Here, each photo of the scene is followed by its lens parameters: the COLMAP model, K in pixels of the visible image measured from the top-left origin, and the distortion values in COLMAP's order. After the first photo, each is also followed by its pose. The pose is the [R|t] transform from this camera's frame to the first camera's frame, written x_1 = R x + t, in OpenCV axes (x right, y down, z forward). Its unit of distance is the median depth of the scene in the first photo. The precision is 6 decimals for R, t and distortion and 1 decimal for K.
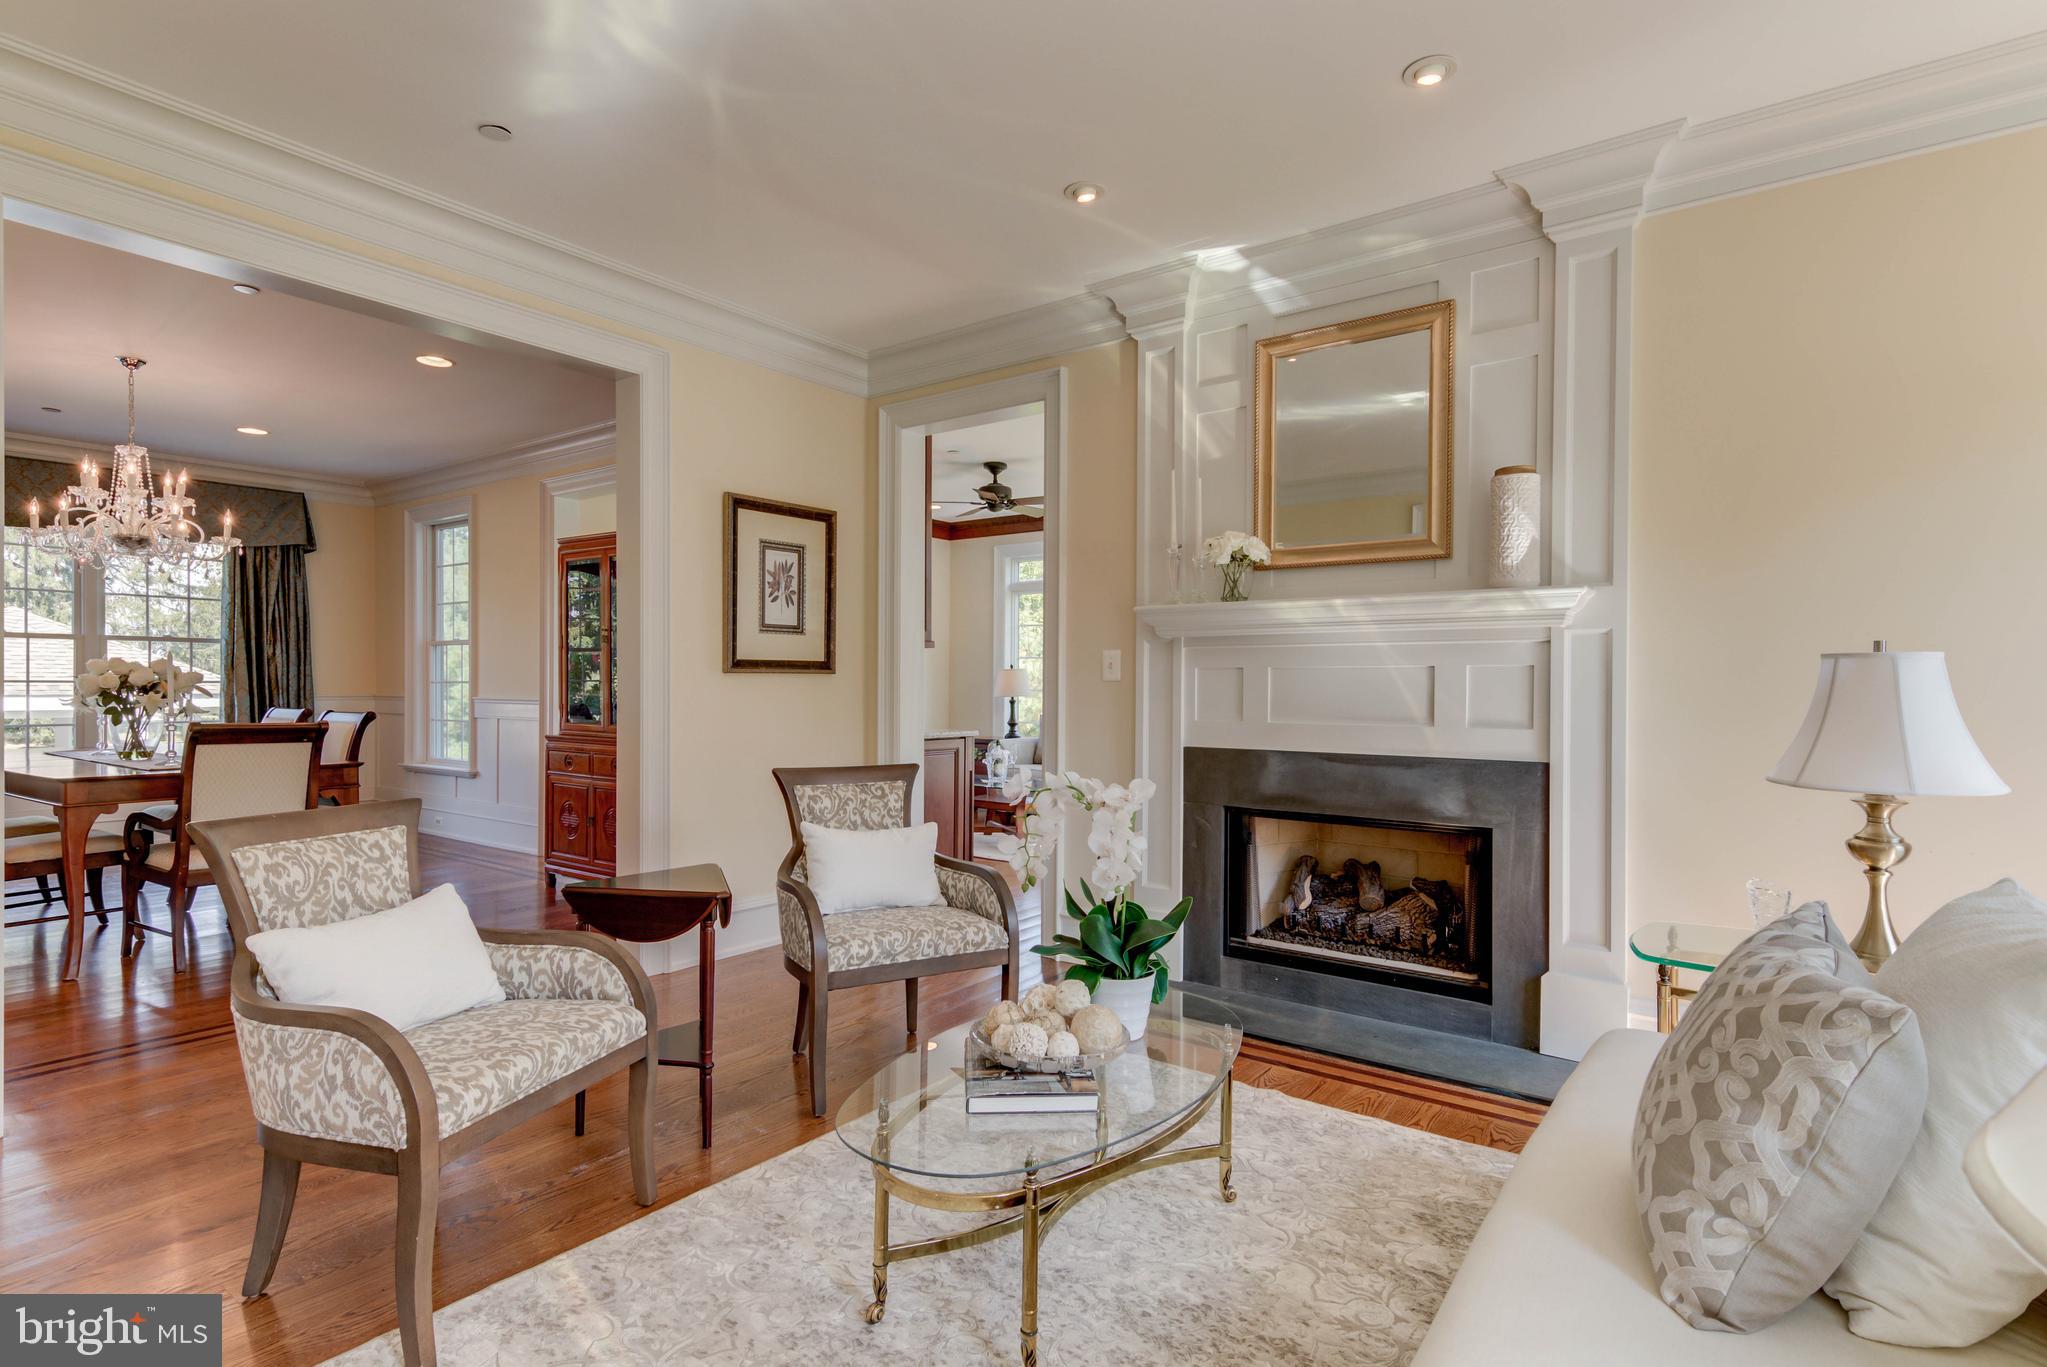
lens RADIAL K [[1026.1, 0, 1021.8], [0, 1026.1, 689.2], [0, 0, 1]] dist [0.027051, -0.010681]
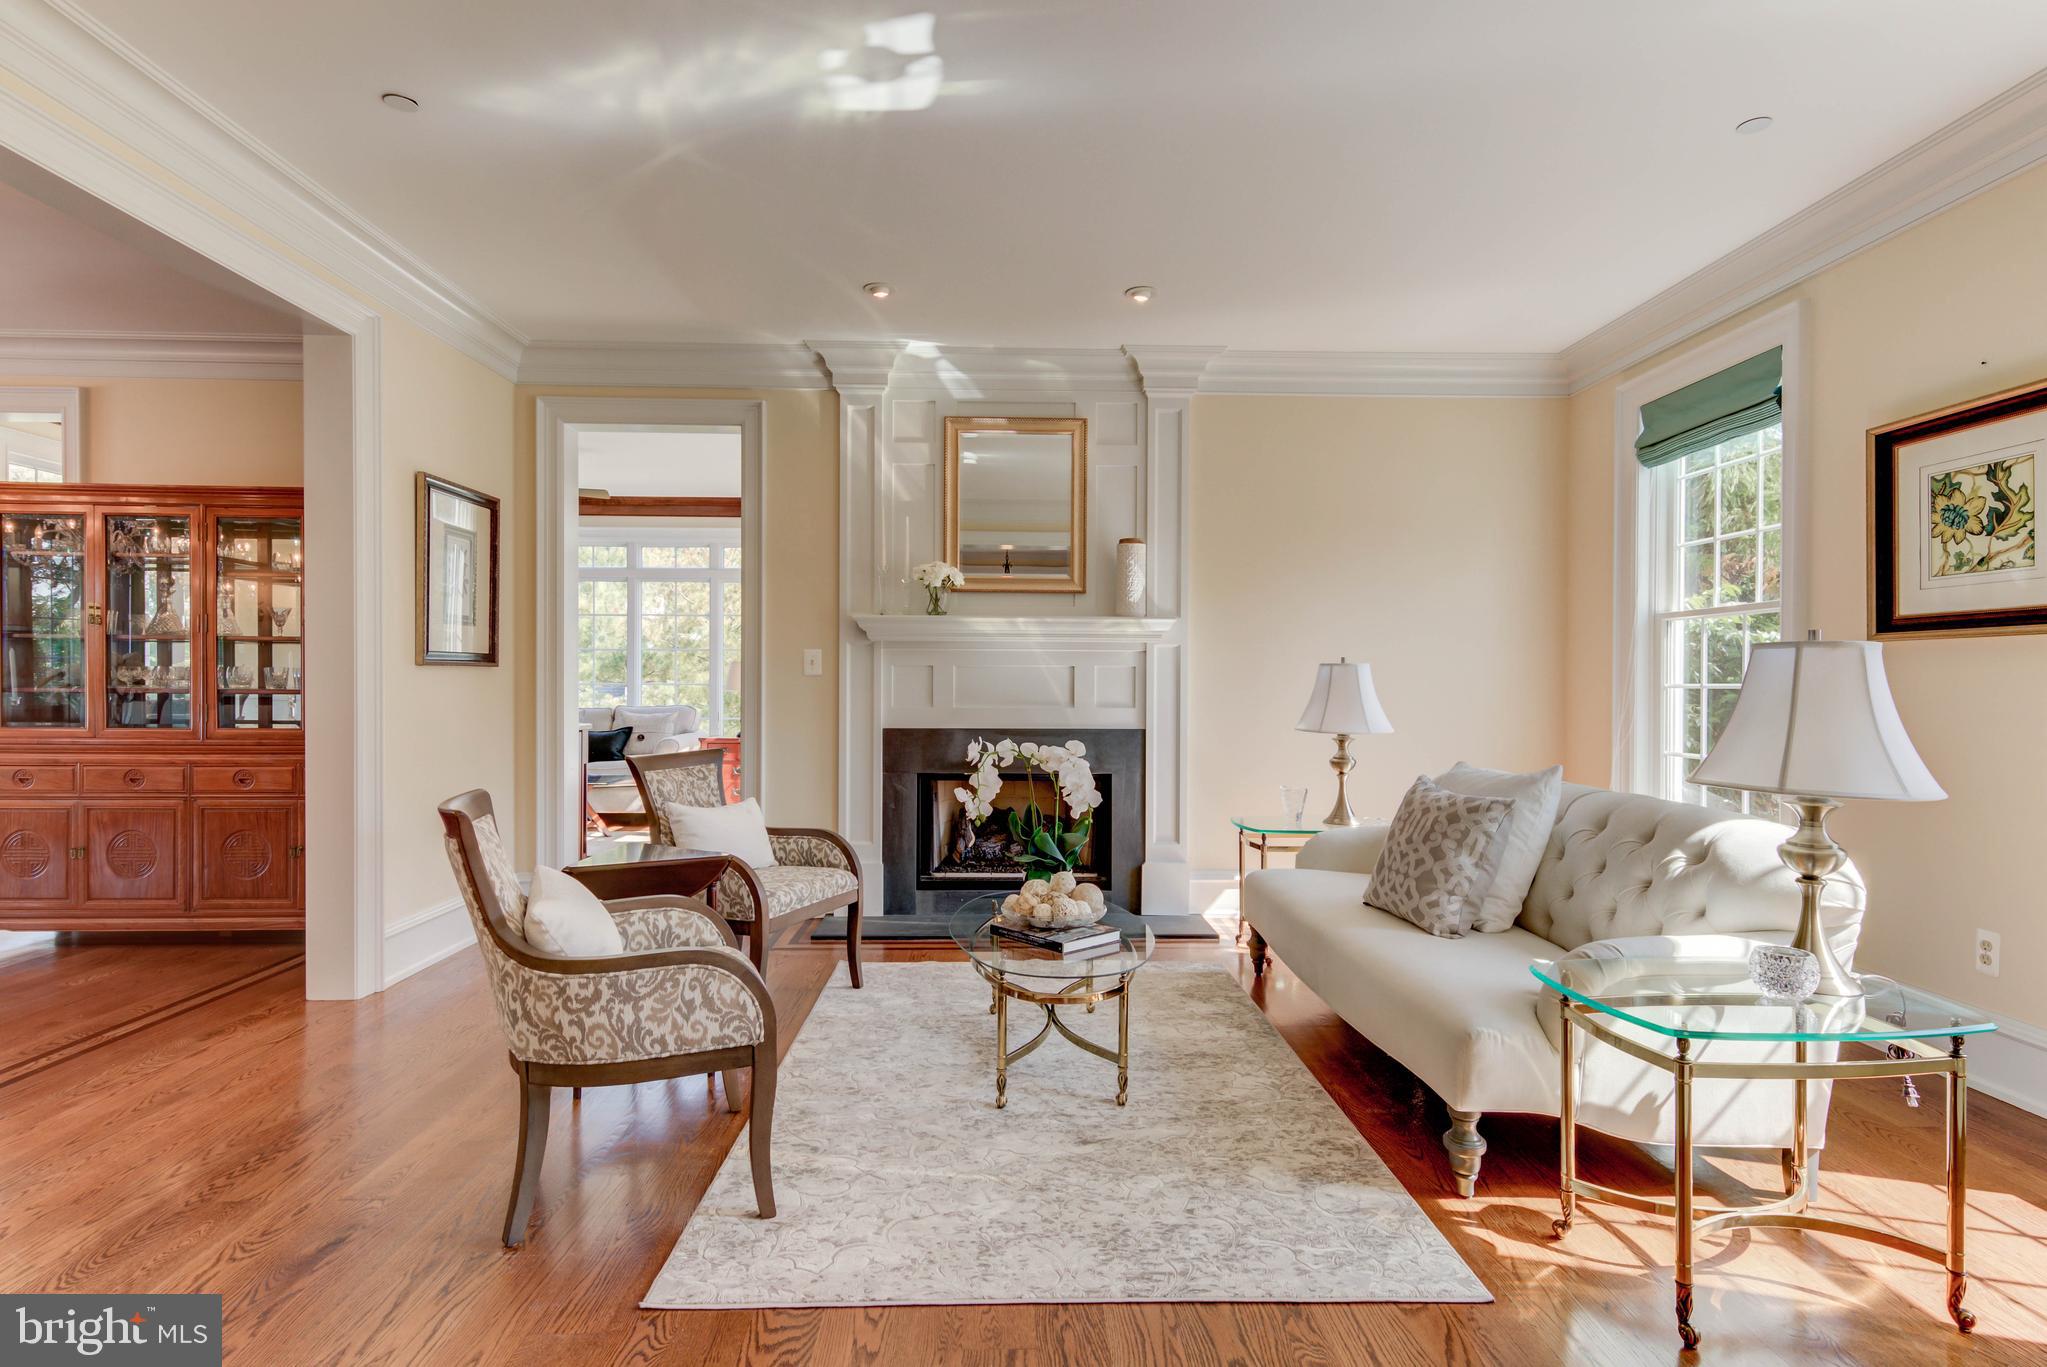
lens RADIAL K [[1026.1, 0, 1021.8], [0, 1026.1, 689.2], [0, 0, 1]] dist [0.027051, -0.010681]
pose [[0.783234, -0.005002, 0.621707, -0.512649], [0.000787, 0.999975, 0.007054, -0.000398], [-0.621727, -0.005036, 0.783218, -0.087221]]
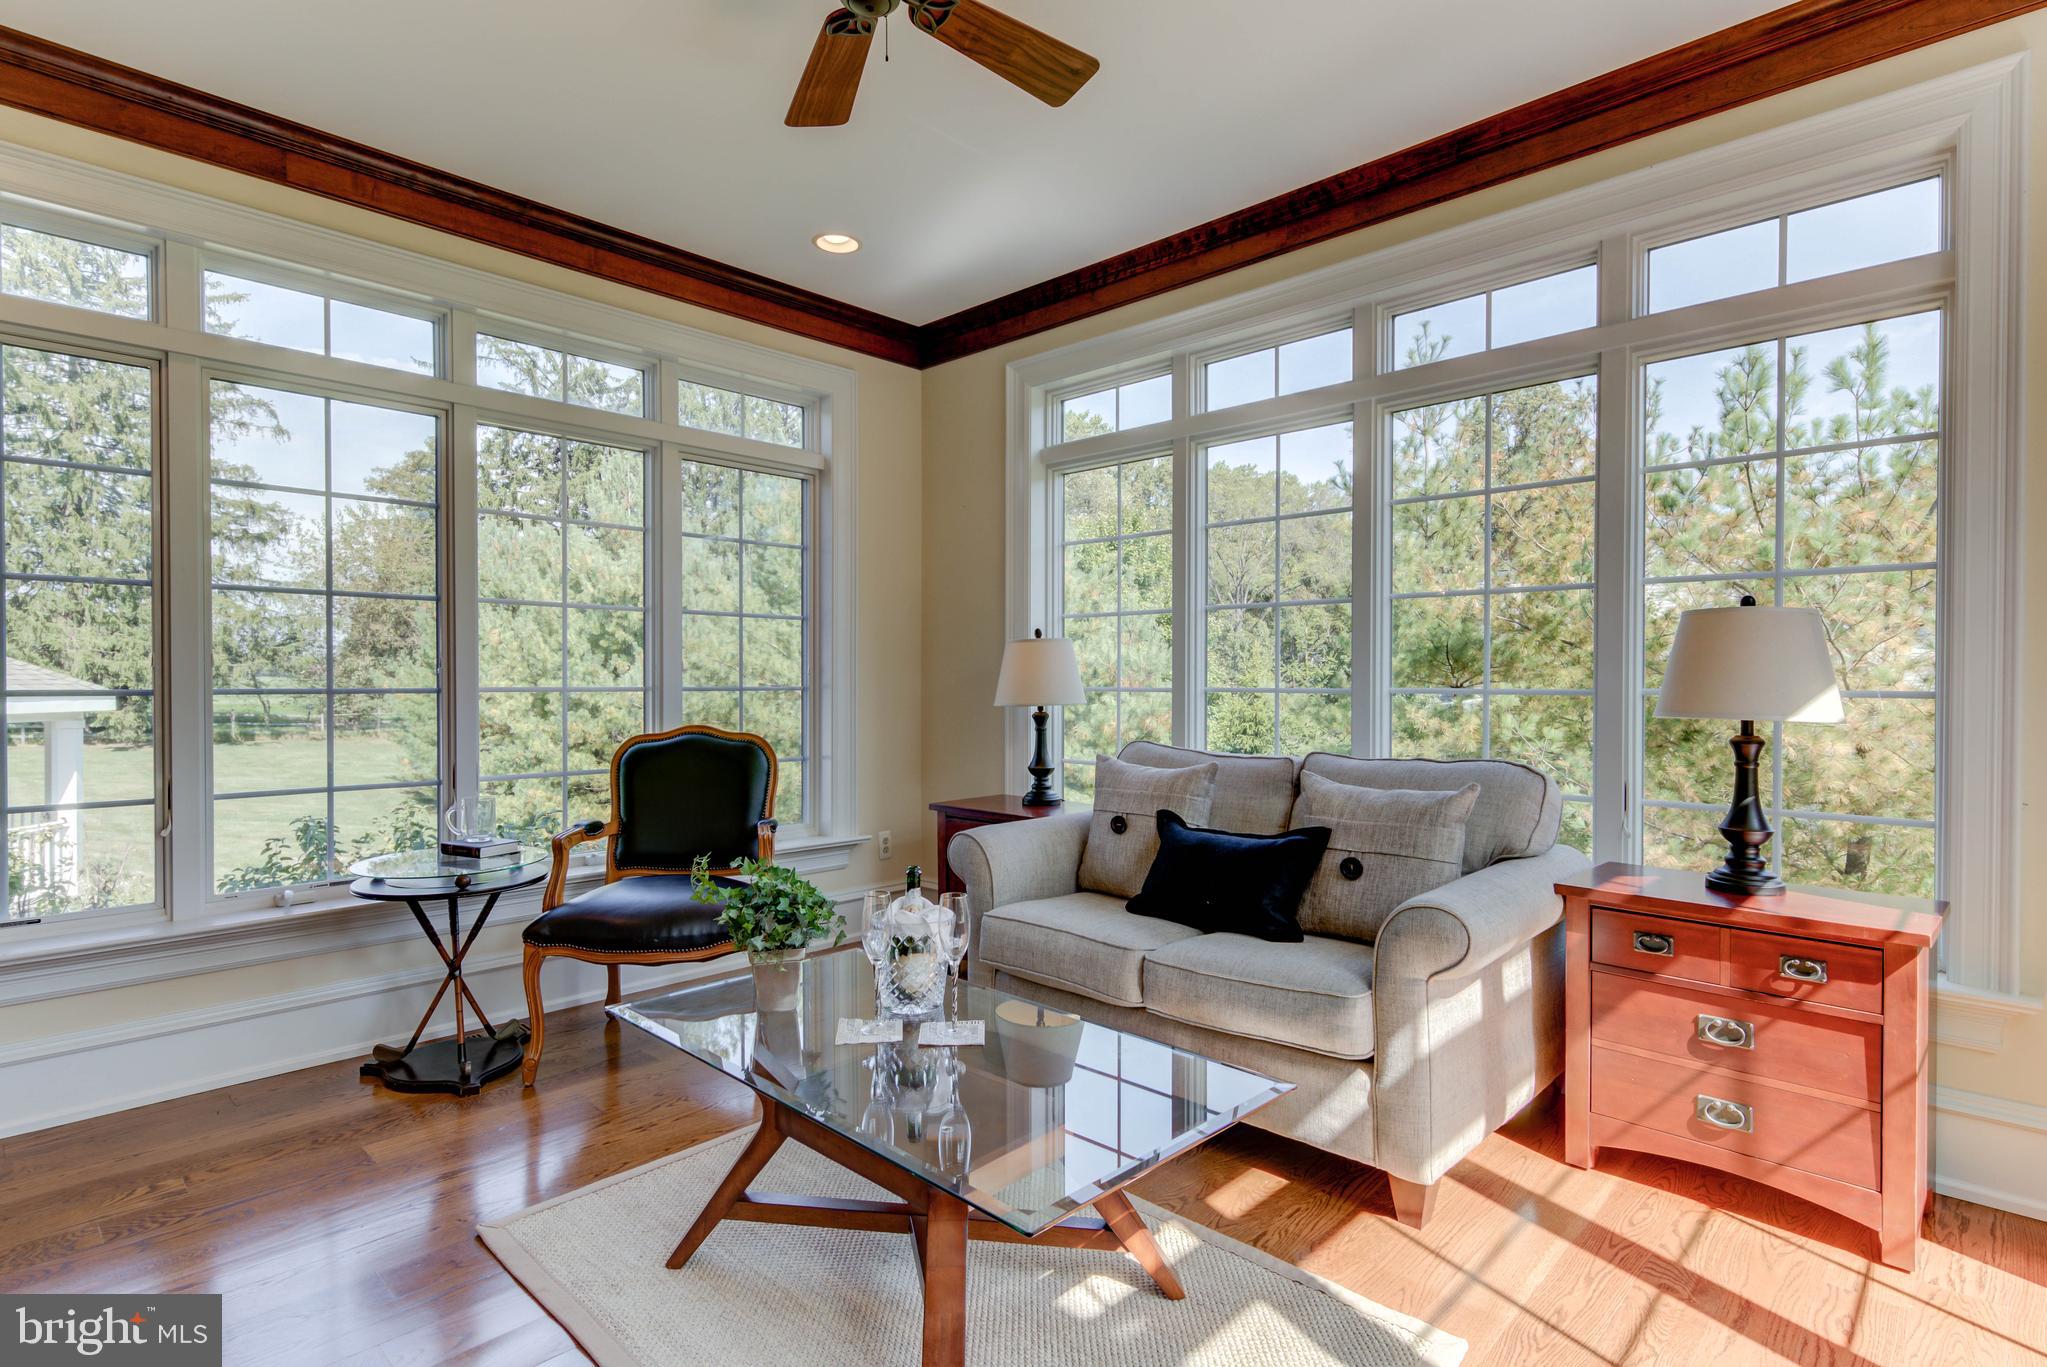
lens RADIAL K [[1026.1, 0, 1021.8], [0, 1026.1, 689.2], [0, 0, 1]] dist [0.027051, -0.010681]
pose [[0.993262, -0.002766, -0.115856, 0.079609], [0.003360, 0.999982, 0.004931, -0.003650], [0.115840, -0.005287, 0.993254, 1.443966]]
